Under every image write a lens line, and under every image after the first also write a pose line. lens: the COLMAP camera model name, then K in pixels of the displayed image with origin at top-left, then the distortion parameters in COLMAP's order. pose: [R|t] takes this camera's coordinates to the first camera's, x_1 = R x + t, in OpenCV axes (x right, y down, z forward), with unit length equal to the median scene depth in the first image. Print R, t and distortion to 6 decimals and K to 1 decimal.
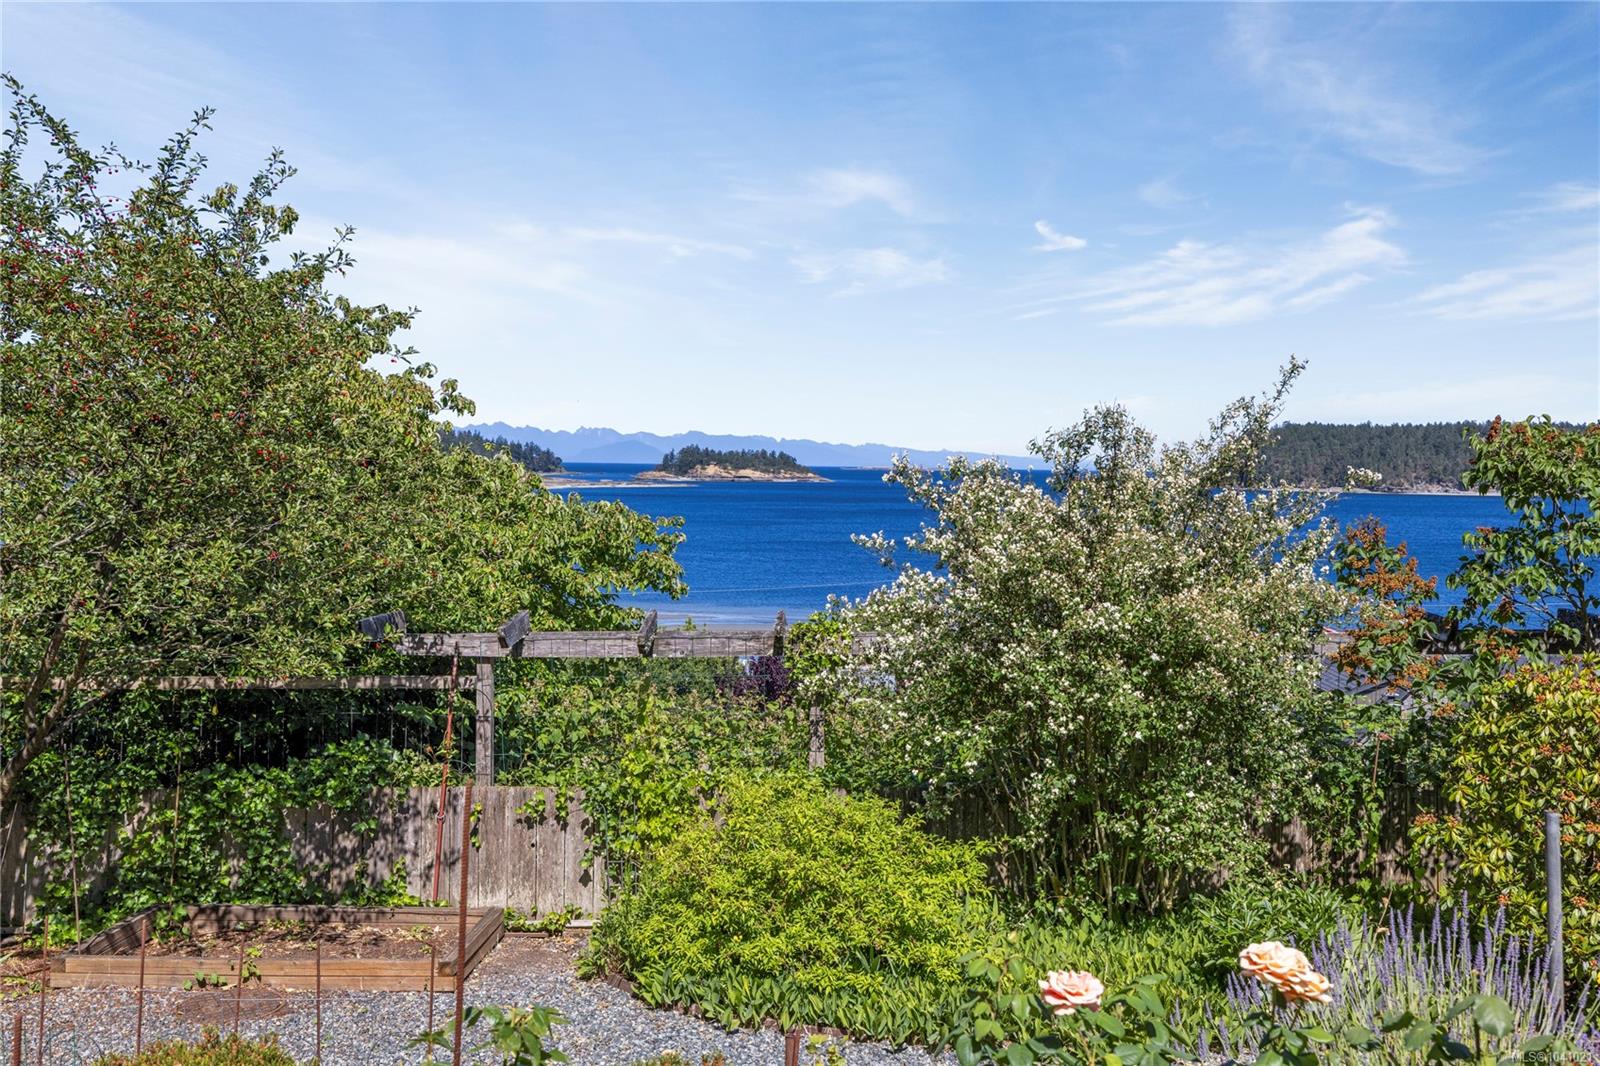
lens RADIAL K [[1554.6, 0, 803.0], [0, 1554.6, 531.0], [0, 0, 1]] dist [0.012516, 0.000000]
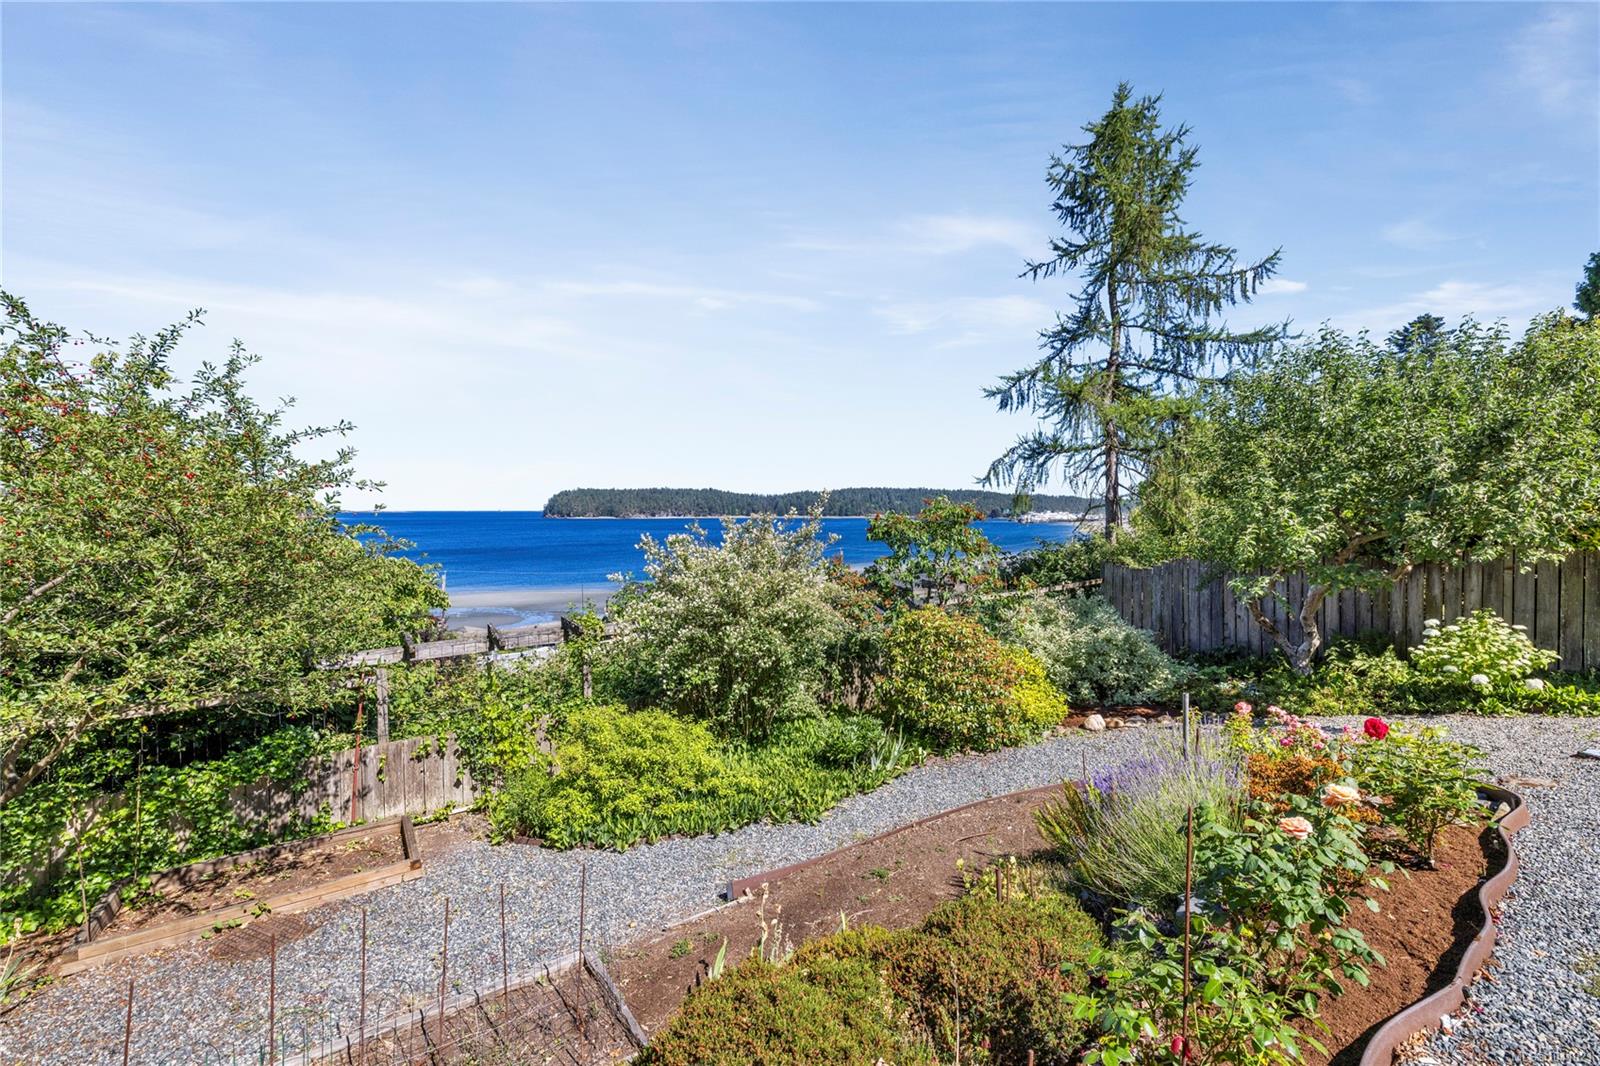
lens RADIAL K [[683.5, 0, 803.5], [0, 683.5, 528.2], [0, 0, 1]] dist [0.000151, -0.000403]
pose [[0.806967, -0.030360, 0.589815, -0.267612], [0.035735, 0.999358, 0.002549, -0.048022], [-0.589514, 0.019020, 0.807534, 0.155790]]
